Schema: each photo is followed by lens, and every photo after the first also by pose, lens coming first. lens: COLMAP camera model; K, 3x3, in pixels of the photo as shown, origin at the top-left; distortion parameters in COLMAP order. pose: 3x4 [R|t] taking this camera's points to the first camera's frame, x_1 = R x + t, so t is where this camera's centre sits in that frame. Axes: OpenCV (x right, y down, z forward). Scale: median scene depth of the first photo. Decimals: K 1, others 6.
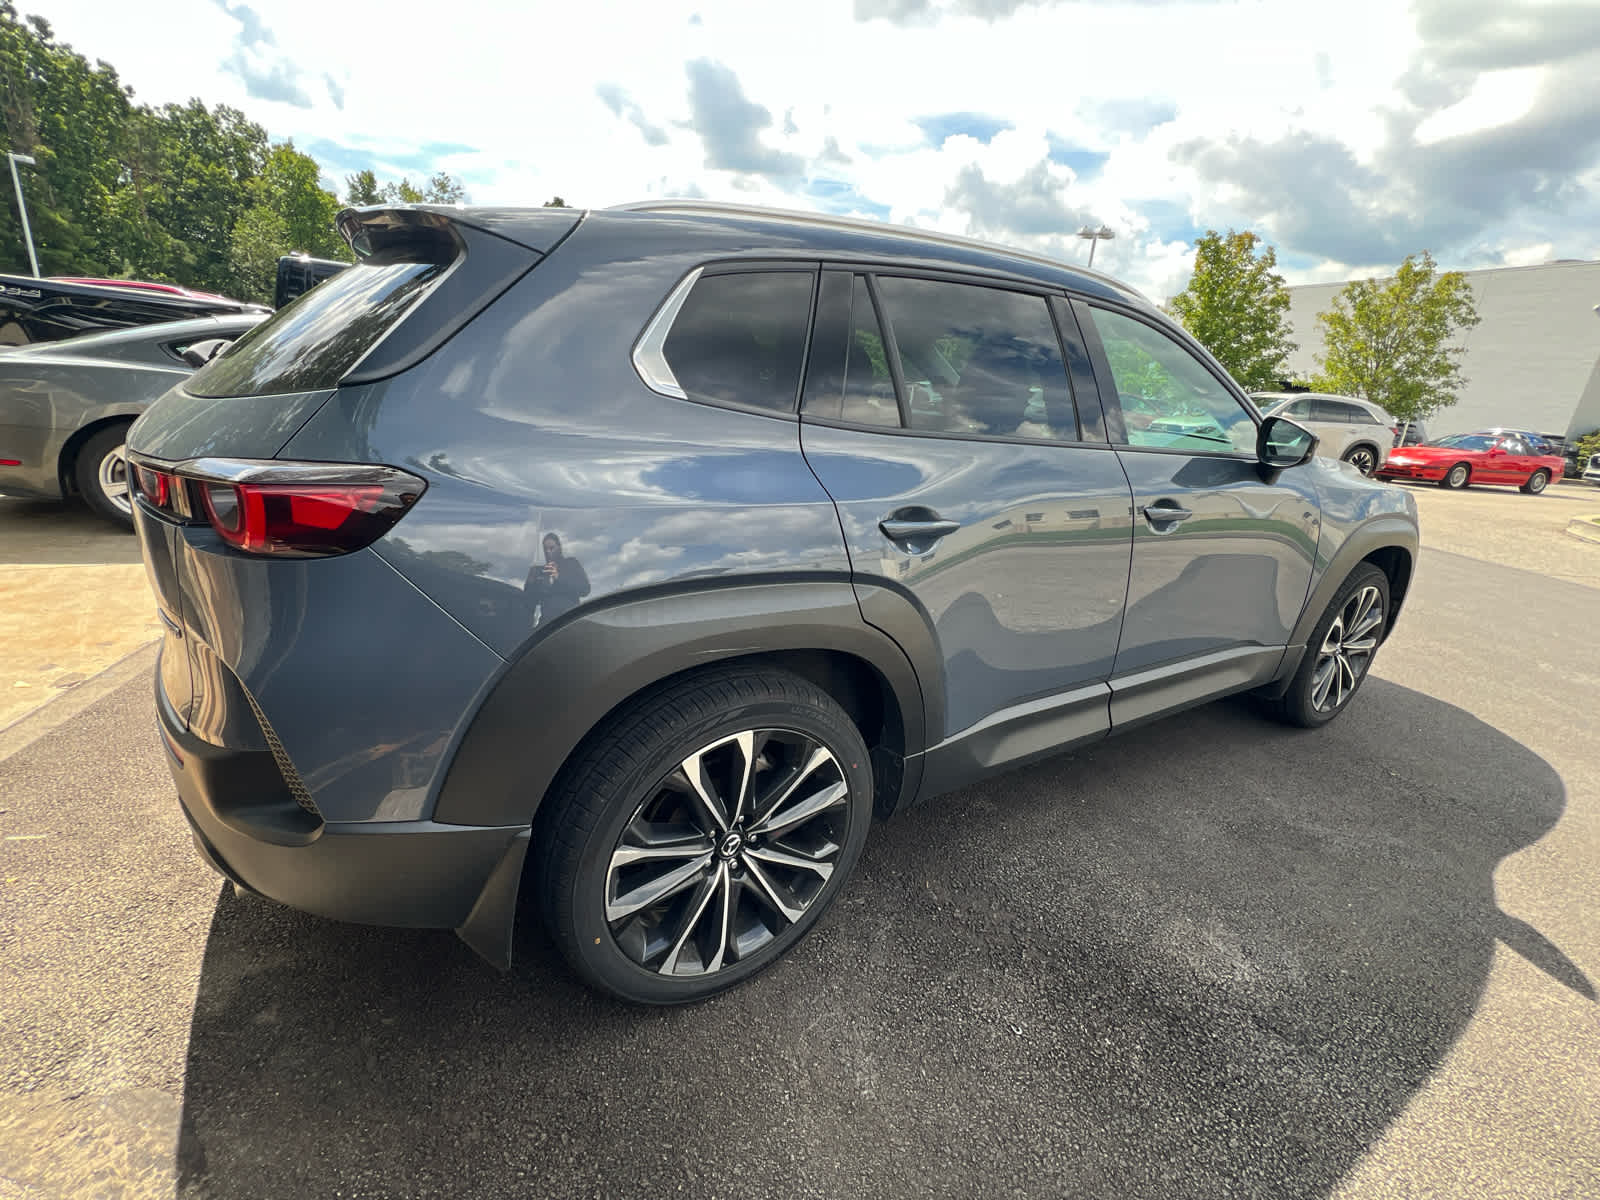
lens RADIAL K [[712.3, 0, 794.7], [0, 712.3, 594.5], [0, 0, 1]] dist [-0.000714, 0.000010]
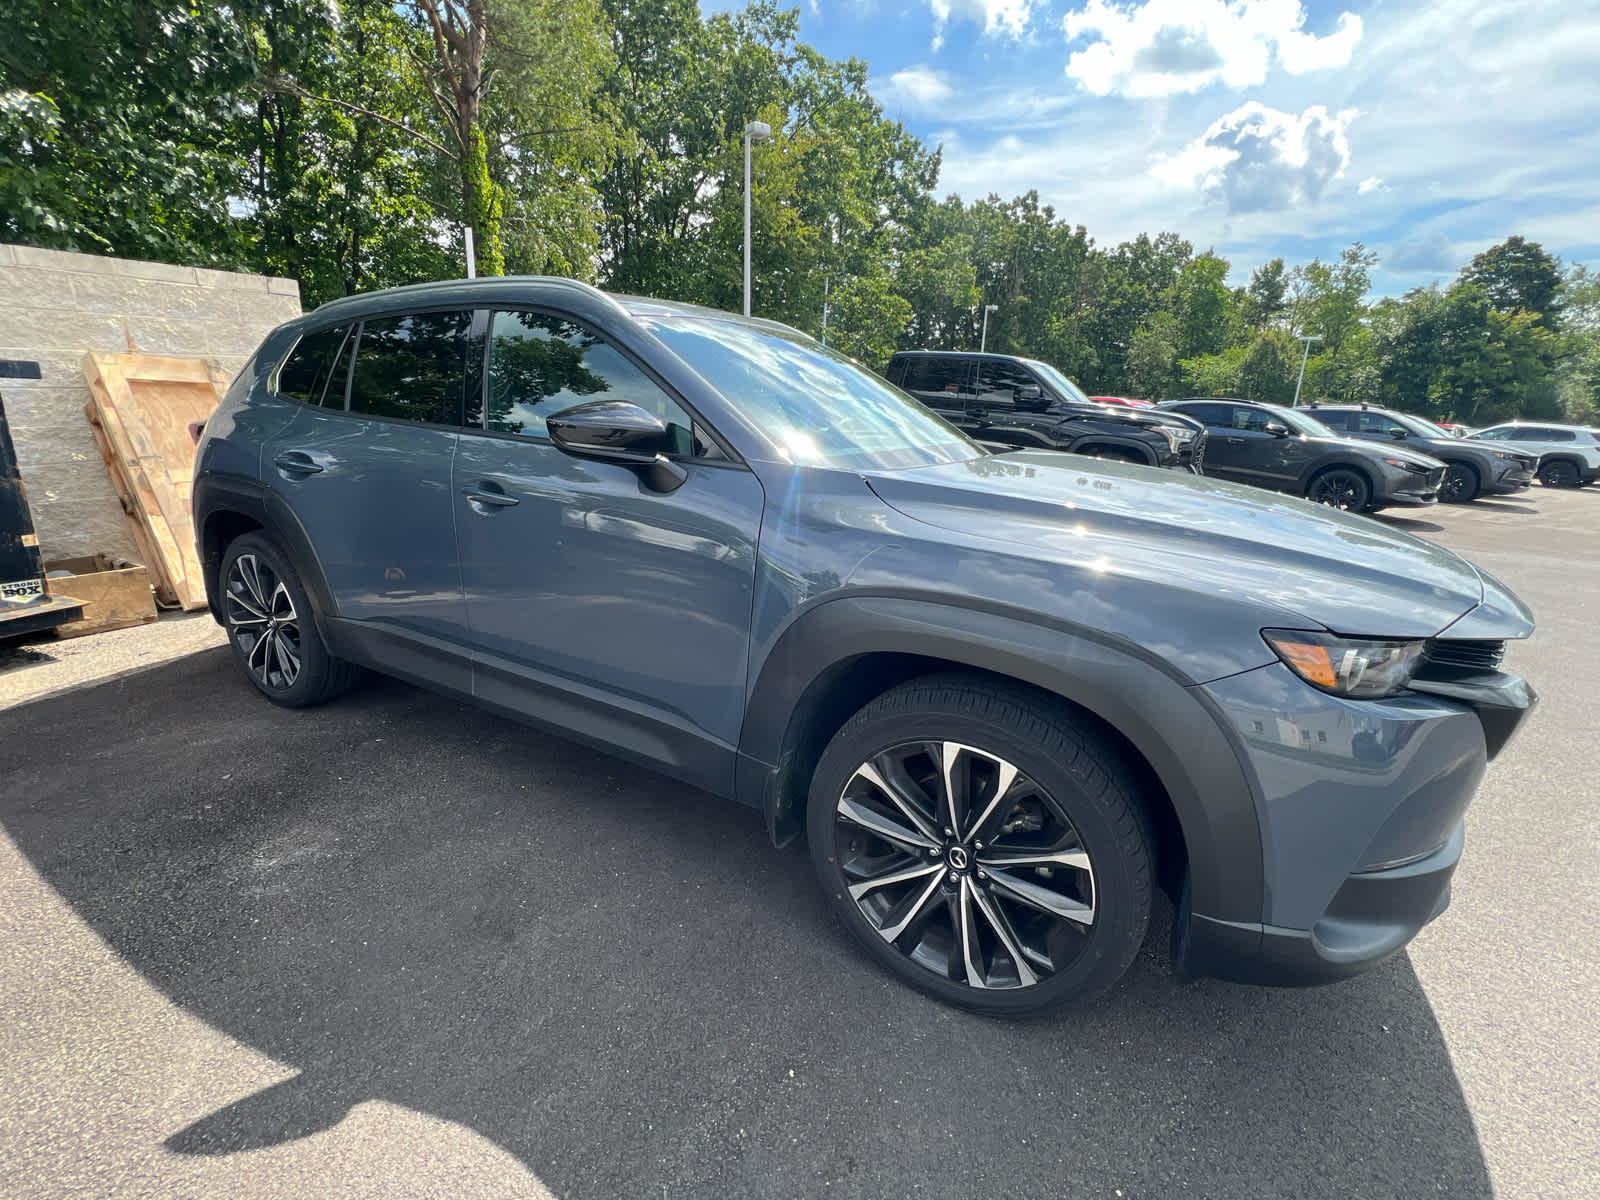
lens RADIAL K [[710.9, 0, 795.8], [0, 710.9, 599.5], [0, 0, 1]] dist [-0.002103, 0.000969]
pose [[0.463224, 0.181521, -0.867453, 1.579378], [-0.269421, 0.961317, 0.057291, -0.141966], [0.844296, 0.207171, 0.494210, 0.868283]]
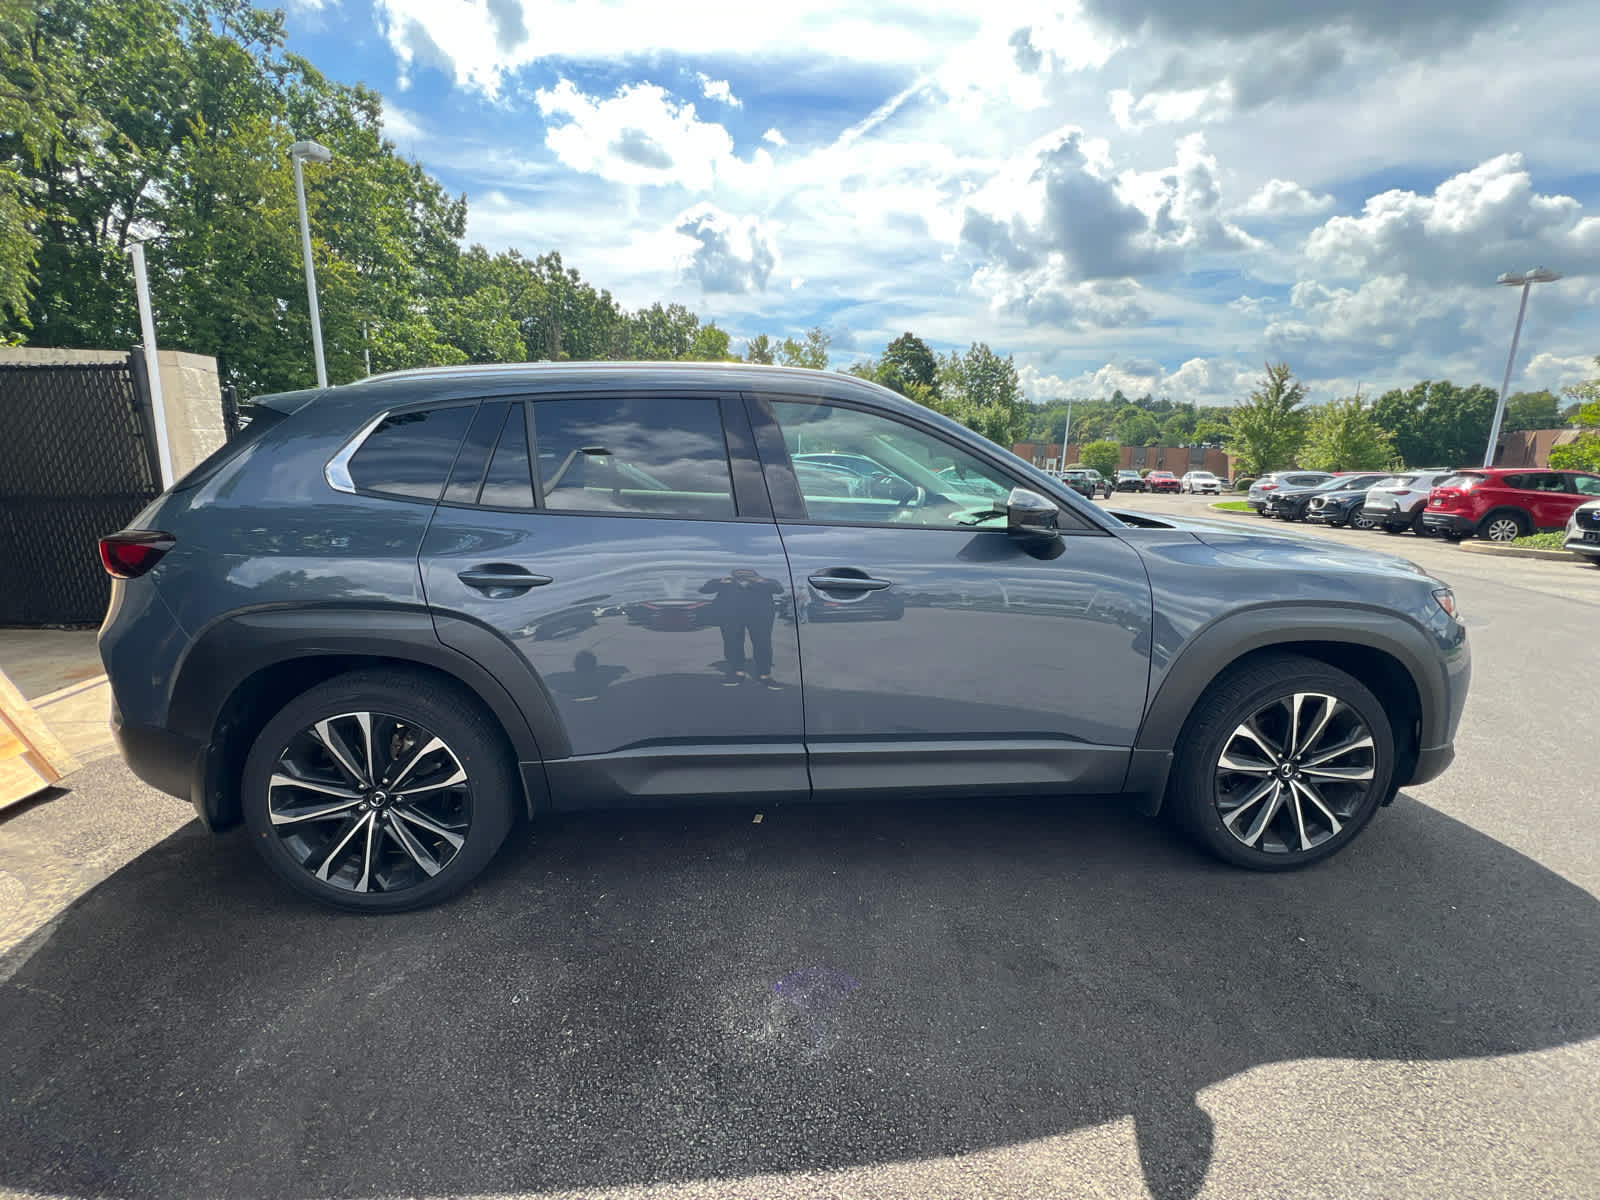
lens RADIAL K [[710.9, 0, 795.8], [0, 710.9, 599.5], [0, 0, 1]] dist [-0.002103, 0.000969]
pose [[0.889499, 0.023615, -0.456326, 0.897705], [-0.086509, 0.989306, -0.117433, 0.038231], [0.448673, 0.143933, 0.882029, 0.052912]]
